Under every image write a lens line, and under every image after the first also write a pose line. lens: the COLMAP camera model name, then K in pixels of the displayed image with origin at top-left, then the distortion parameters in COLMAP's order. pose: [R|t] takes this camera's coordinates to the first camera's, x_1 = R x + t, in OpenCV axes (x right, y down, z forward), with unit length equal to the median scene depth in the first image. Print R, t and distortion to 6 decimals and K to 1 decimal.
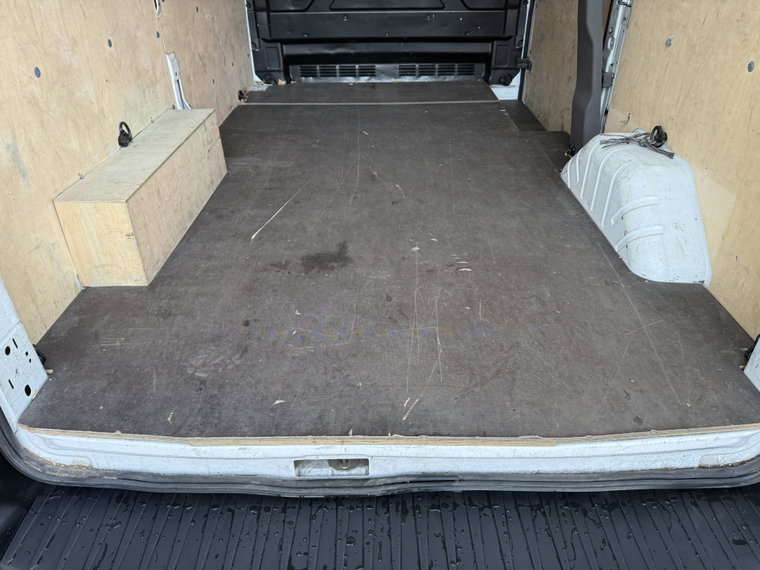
lens RADIAL K [[544.3, 0, 384.1], [0, 544.3, 276.6], [0, 0, 1]] dist [0.086063, -0.101872]
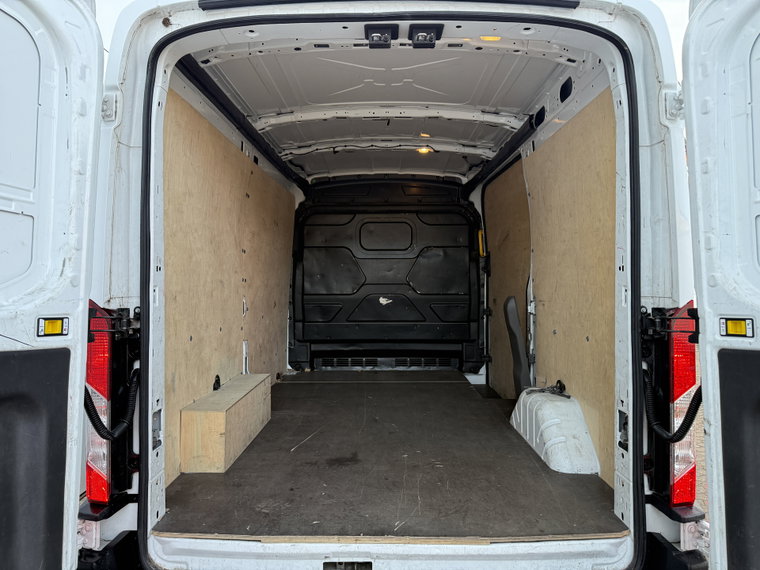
lens RADIAL K [[536.3, 0, 383.3], [0, 536.3, 274.6], [0, 0, 1]] dist [0.081475, -0.085955]
pose [[0.999963, 0.008178, -0.002659, -0.000026], [-0.008328, 0.843865, -0.536491, 0.259248], [-0.002143, 0.536493, 0.843902, -0.388528]]
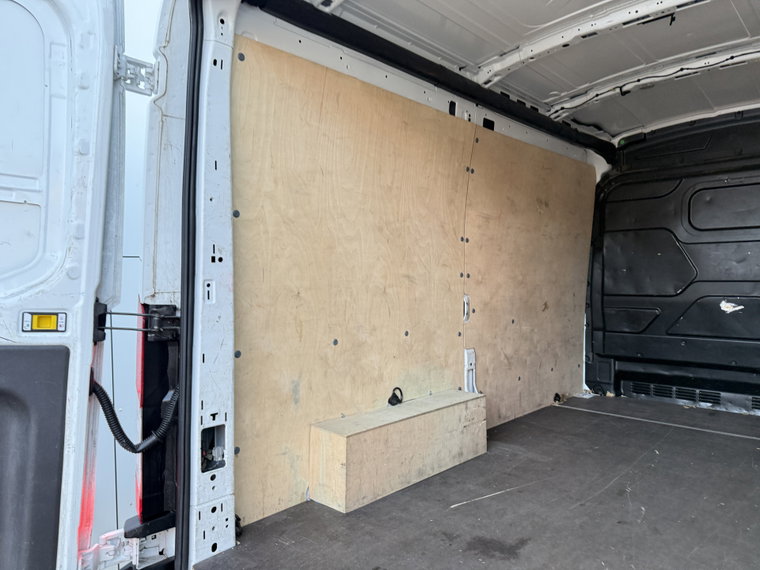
lens RADIAL K [[541.0, 0, 380.0], [0, 541.0, 285.0], [0, 0, 1]] dist [0.073730, -0.075974]
pose [[0.734782, 0.014941, -0.678139, 0.312764], [-0.361966, 0.854147, -0.373382, 0.006628], [0.573651, 0.519818, 0.633020, 0.029163]]
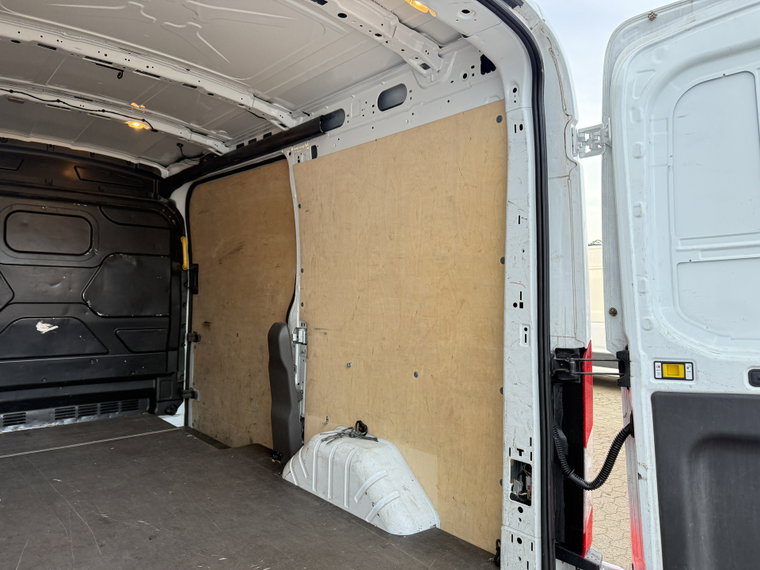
lens RADIAL K [[536.3, 0, 383.3], [0, 536.3, 274.6], [0, 0, 1]] dist [0.081475, -0.085955]
pose [[0.748092, 0.046339, 0.661975, -0.315877], [0.326399, 0.842851, -0.427861, 0.014451], [-0.577774, 0.536148, 0.615405, -0.053667]]
